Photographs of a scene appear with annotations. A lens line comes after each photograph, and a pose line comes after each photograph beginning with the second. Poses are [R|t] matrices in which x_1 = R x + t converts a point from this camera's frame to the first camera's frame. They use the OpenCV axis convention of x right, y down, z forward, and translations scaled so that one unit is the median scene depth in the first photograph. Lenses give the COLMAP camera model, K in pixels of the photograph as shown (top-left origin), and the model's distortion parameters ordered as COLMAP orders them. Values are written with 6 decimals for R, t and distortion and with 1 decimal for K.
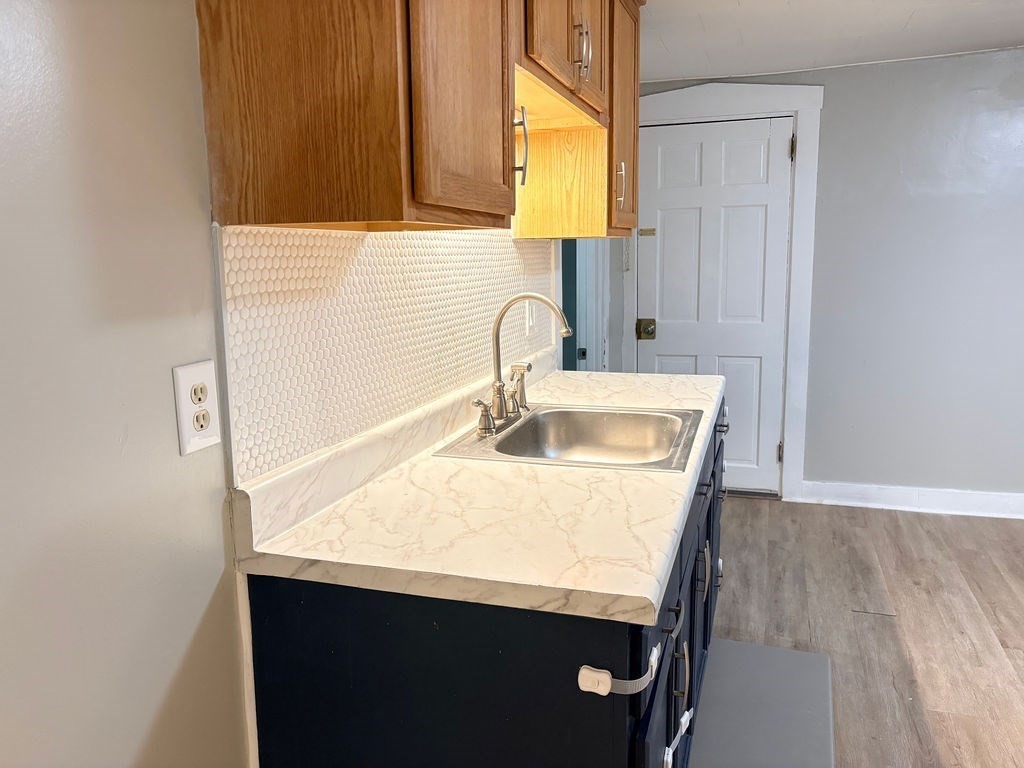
lens RADIAL K [[772.8, 0, 512.0], [0, 772.8, 384.0], [0, 0, 1]] dist [0.020896, -0.002026]
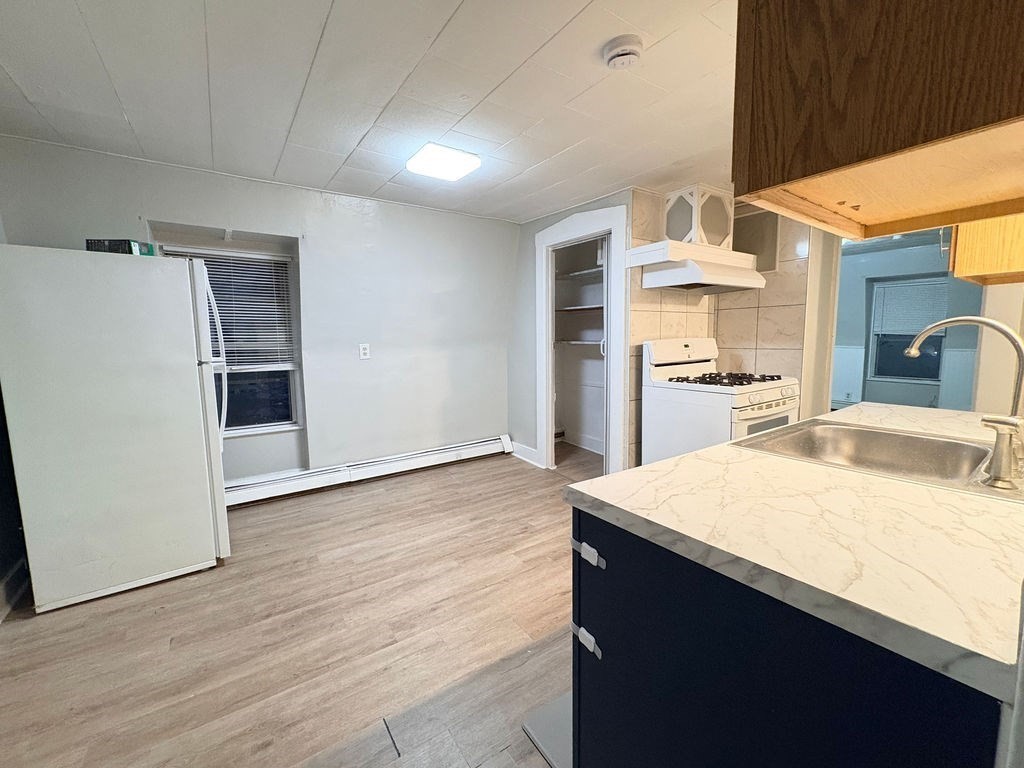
lens RADIAL K [[414.9, 0, 512.0], [0, 414.9, 384.0], [0, 0, 1]] dist [-0.000416, 0.000127]
pose [[-0.800888, -0.037772, 0.597621, 0.289187], [0.124564, 0.965669, 0.227964, -0.389843], [-0.585715, 0.257016, -0.768688, 2.982372]]
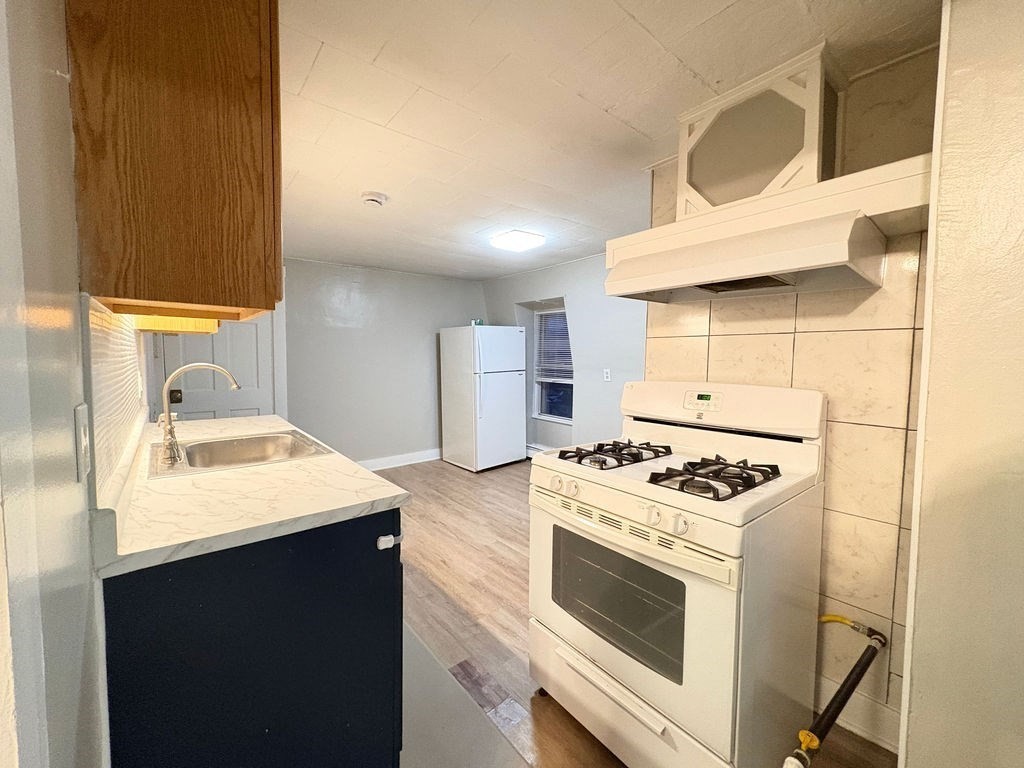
lens RADIAL K [[405.4, 0, 512.0], [0, 405.4, 384.0], [0, 0, 1]] dist [-0.001086, -0.000031]
pose [[0.526644, -0.030909, 0.849524, -0.561972], [0.117914, 0.992335, -0.036993, 0.041402], [-0.841868, 0.119653, 0.526252, 0.094142]]
